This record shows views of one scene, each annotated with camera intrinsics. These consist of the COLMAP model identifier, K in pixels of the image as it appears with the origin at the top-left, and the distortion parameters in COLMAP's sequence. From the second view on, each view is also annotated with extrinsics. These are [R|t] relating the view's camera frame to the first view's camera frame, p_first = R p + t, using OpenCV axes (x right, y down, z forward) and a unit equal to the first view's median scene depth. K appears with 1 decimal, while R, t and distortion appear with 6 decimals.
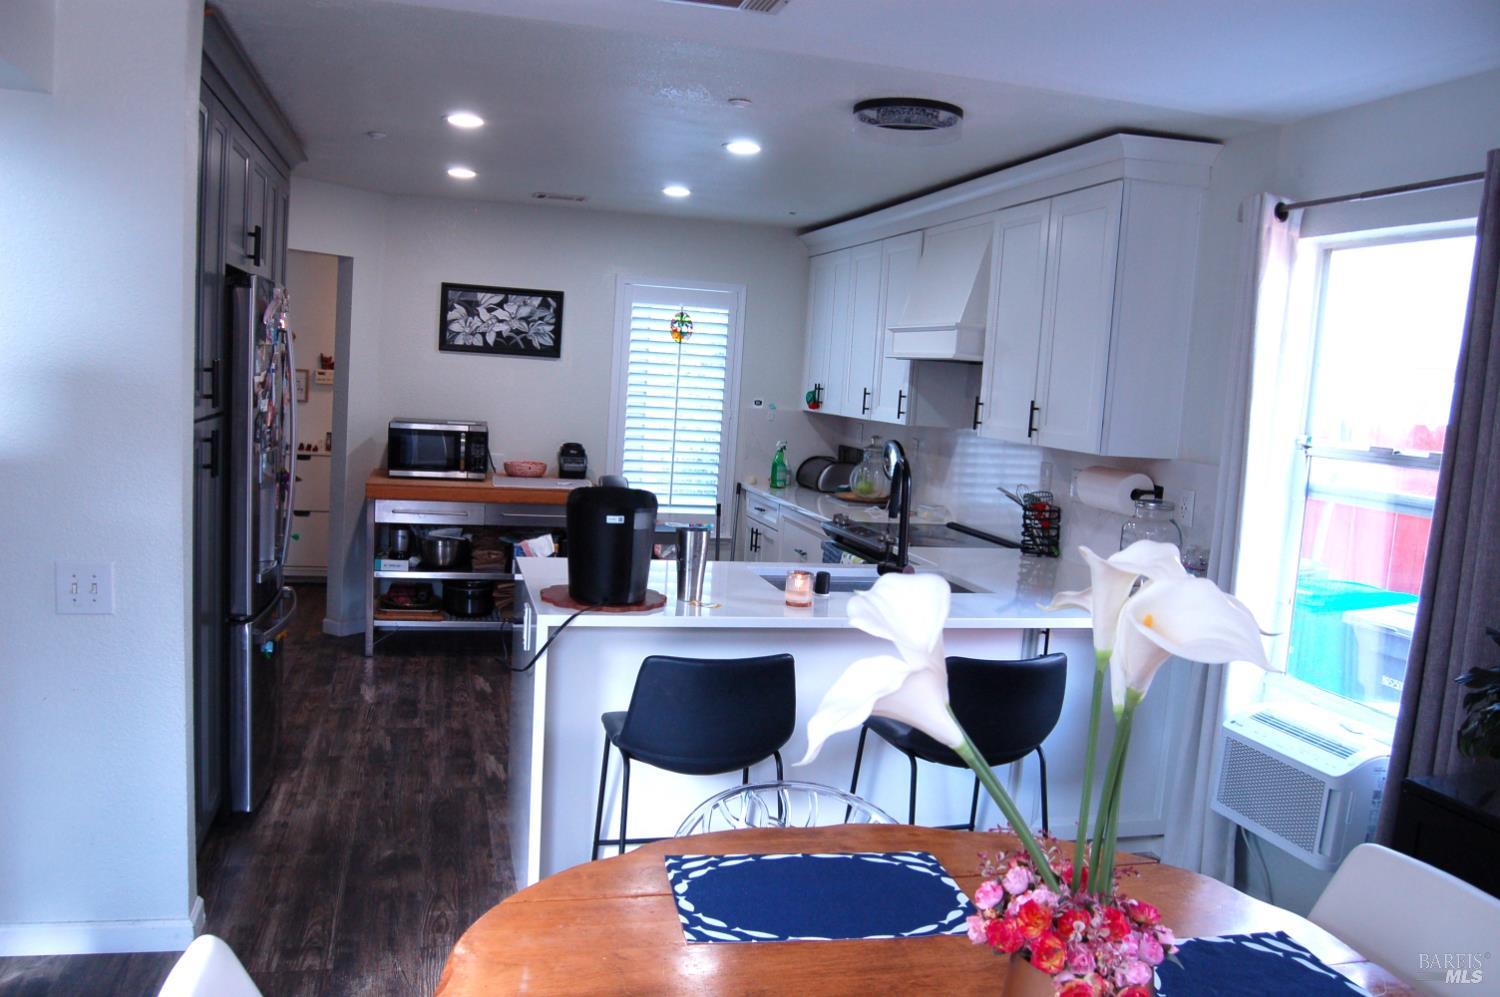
lens RADIAL K [[1173.2, 0, 742.1], [0, 1173.2, 514.6], [0, 0, 1]] dist [-0.093506, 0.039235]
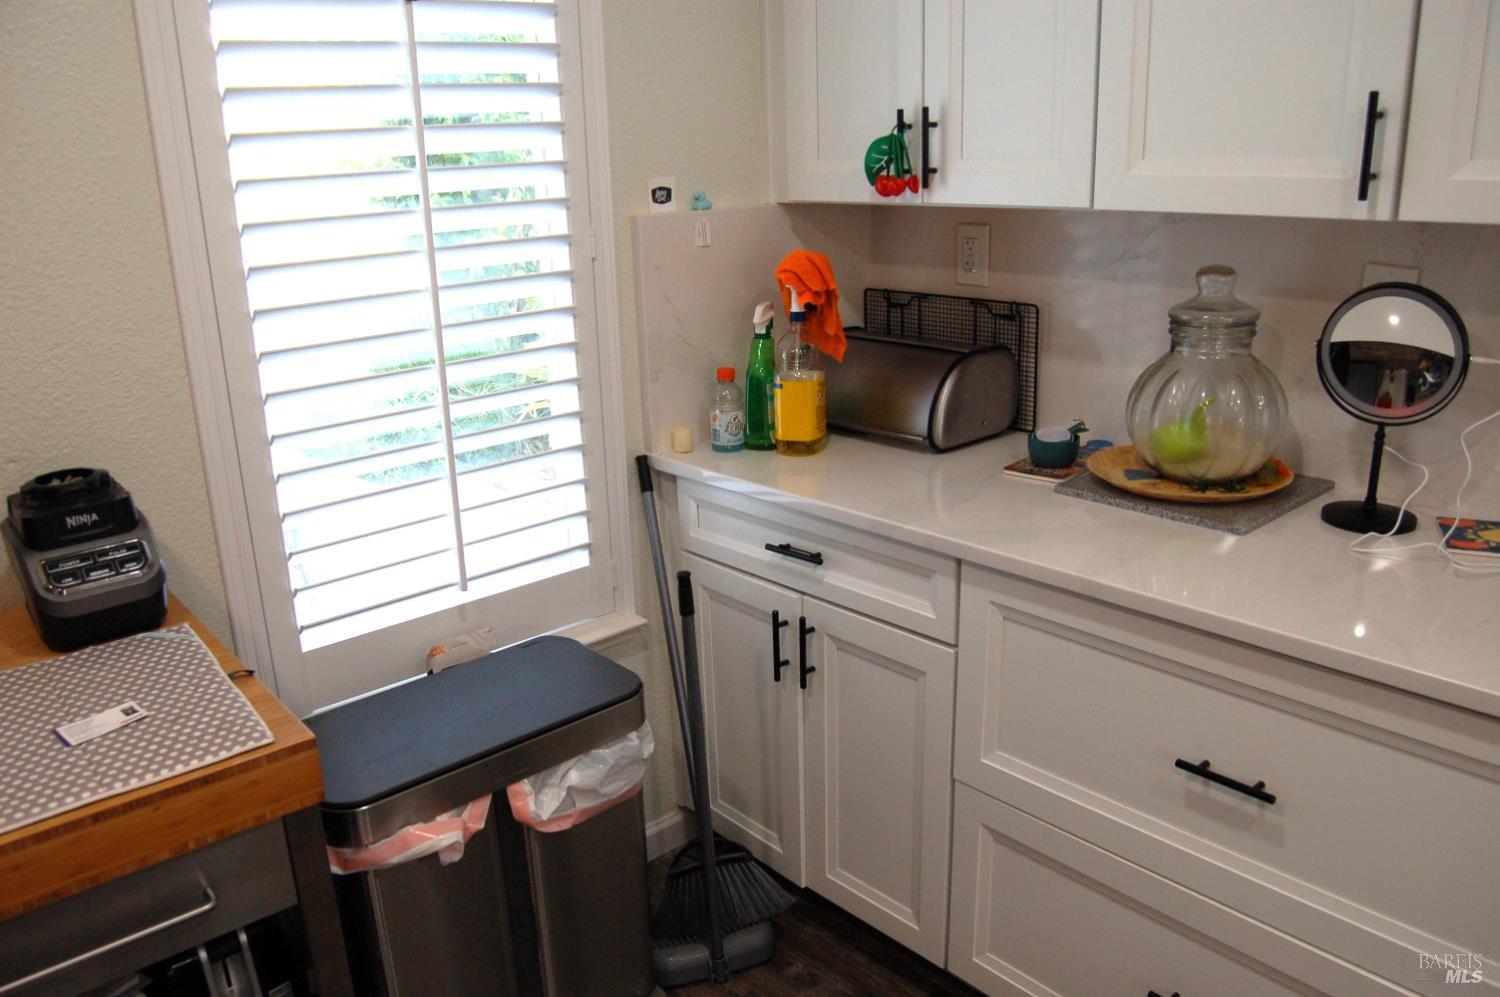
lens RADIAL K [[1173.2, 0, 742.1], [0, 1173.2, 514.6], [0, 0, 1]] dist [-0.093506, 0.039235]
pose [[0.886559, -0.227138, 0.403015, -0.317708], [0.142845, 0.963004, 0.228513, -0.230635], [-0.440009, -0.145021, 0.886206, 1.998082]]
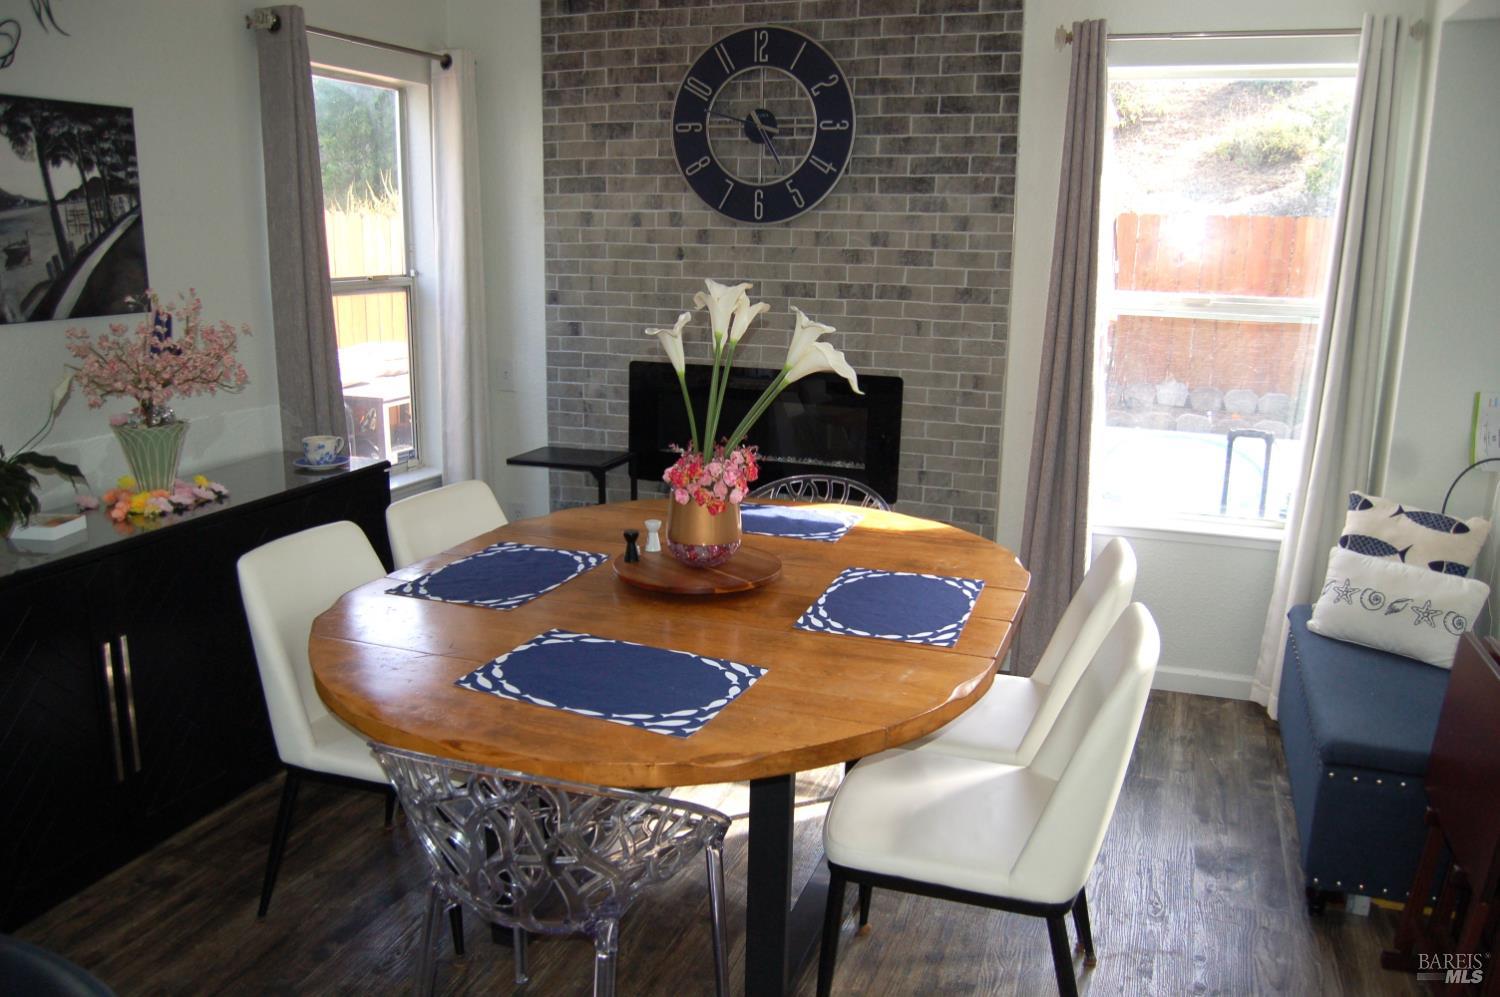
lens RADIAL K [[1173.2, 0, 742.1], [0, 1173.2, 514.6], [0, 0, 1]] dist [-0.093506, 0.039235]
pose [[-0.816721, -0.204291, 0.539659, -0.448497], [0.005705, 0.932327, 0.361572, -0.165649], [-0.577004, 0.298382, -0.760286, 1.283174]]
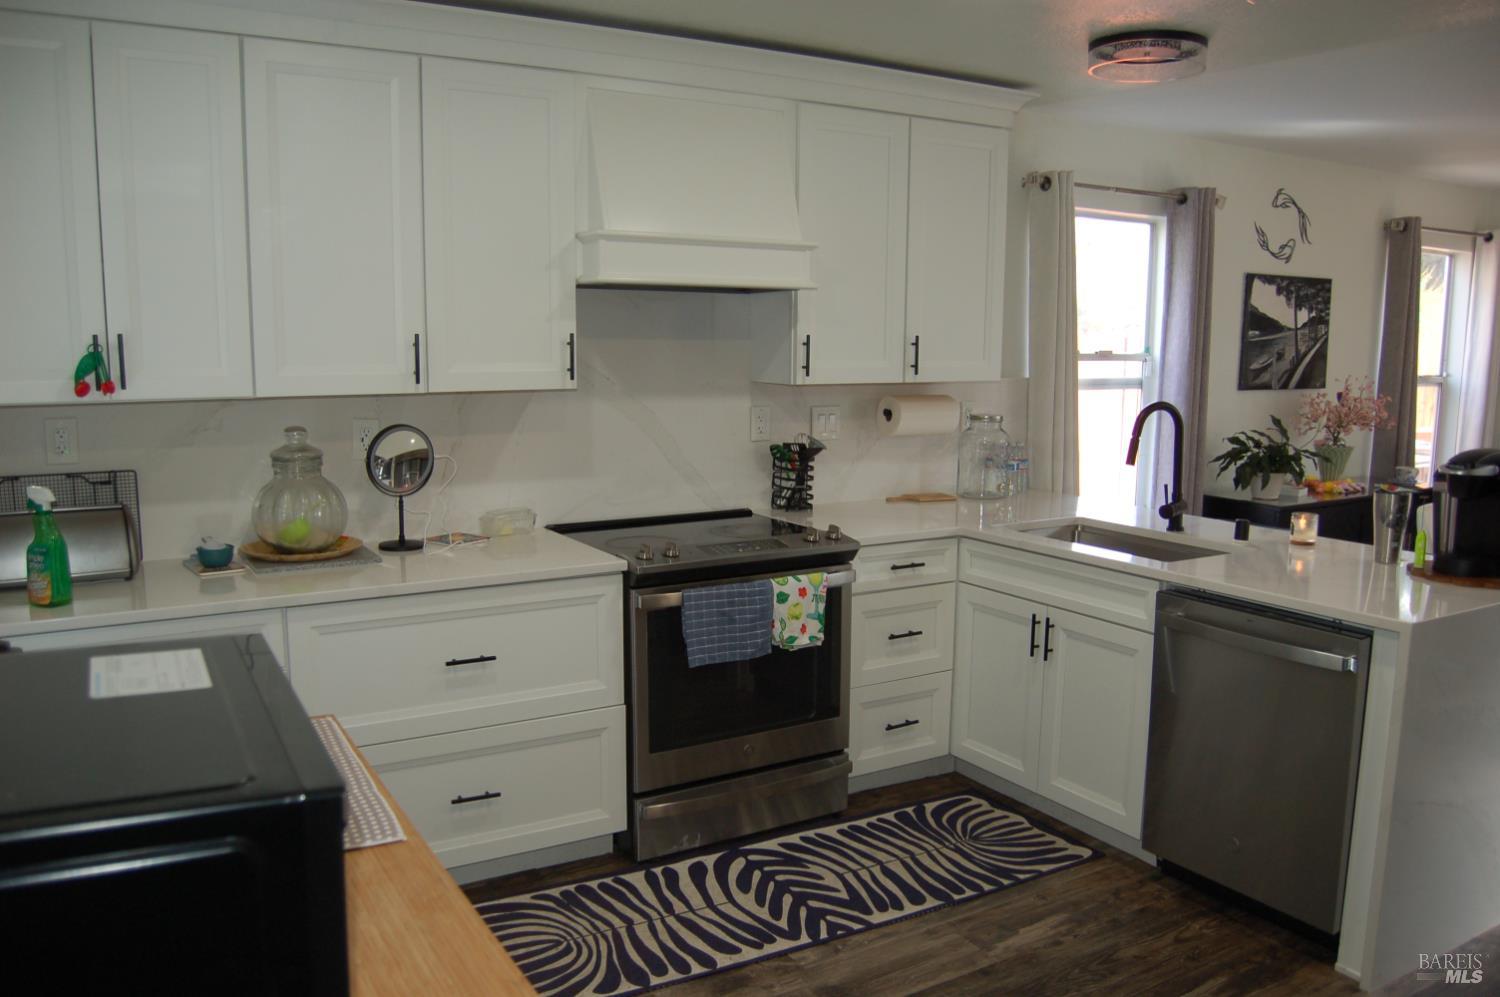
lens RADIAL K [[1173.2, 0, 742.1], [0, 1173.2, 514.6], [0, 0, 1]] dist [-0.093506, 0.039235]
pose [[-0.284025, -0.210565, 0.935410, -1.083794], [0.088287, 0.965700, 0.244191, -0.348486], [-0.954743, 0.151940, -0.255693, 2.416333]]
